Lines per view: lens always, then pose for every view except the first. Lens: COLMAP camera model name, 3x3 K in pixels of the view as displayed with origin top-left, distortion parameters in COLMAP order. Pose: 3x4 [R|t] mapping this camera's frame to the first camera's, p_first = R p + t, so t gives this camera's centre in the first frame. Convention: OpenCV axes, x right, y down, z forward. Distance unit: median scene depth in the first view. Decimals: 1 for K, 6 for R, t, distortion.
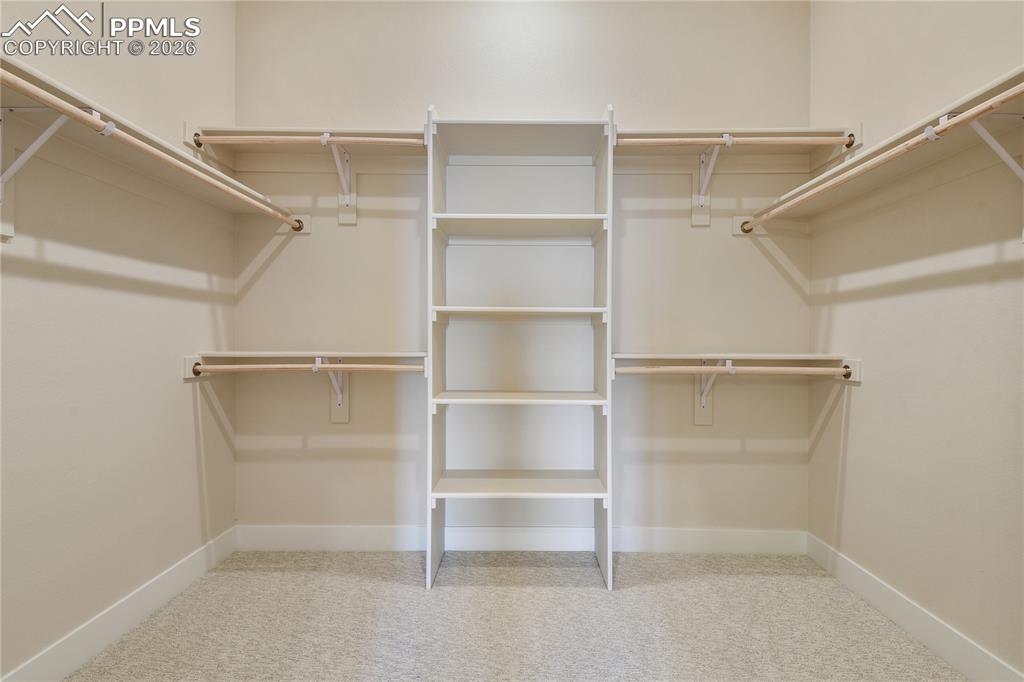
lens RADIAL K [[499.4, 0, 514.4], [0, 499.4, 340.4], [0, 0, 1]] dist [0.012554, -0.005544]
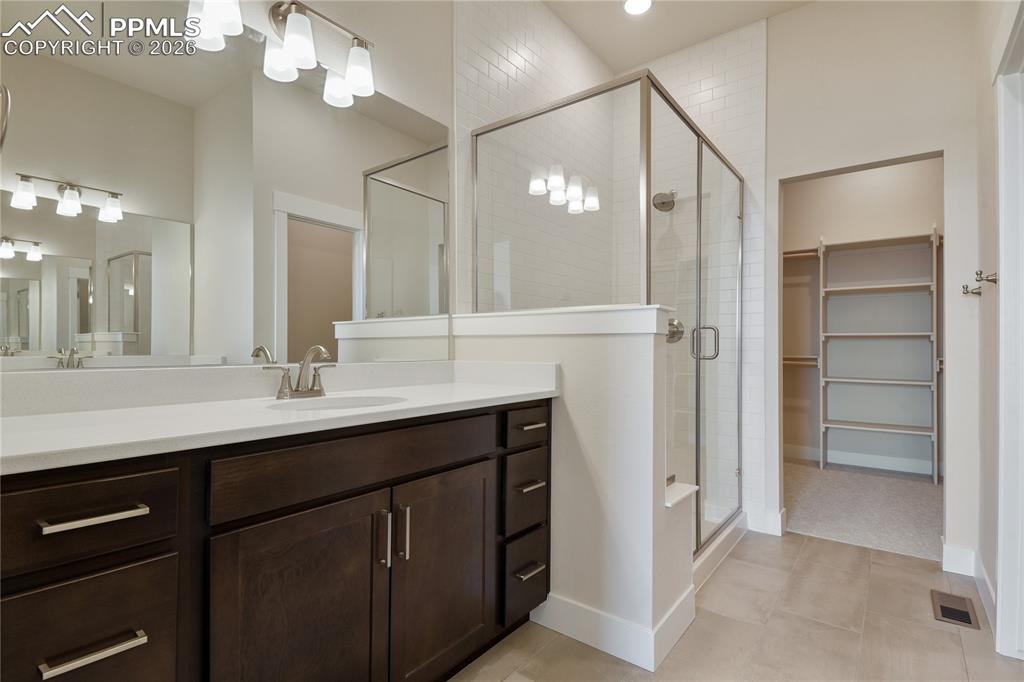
lens RADIAL K [[499.4, 0, 512.4], [0, 499.4, 344.7], [0, 0, 1]] dist [0.012554, -0.005544]
pose [[0.793130, -0.004080, -0.609039, 0.081293], [-0.001733, 0.999958, -0.008956, -0.001361], [0.609050, 0.008159, 0.793090, -1.427870]]
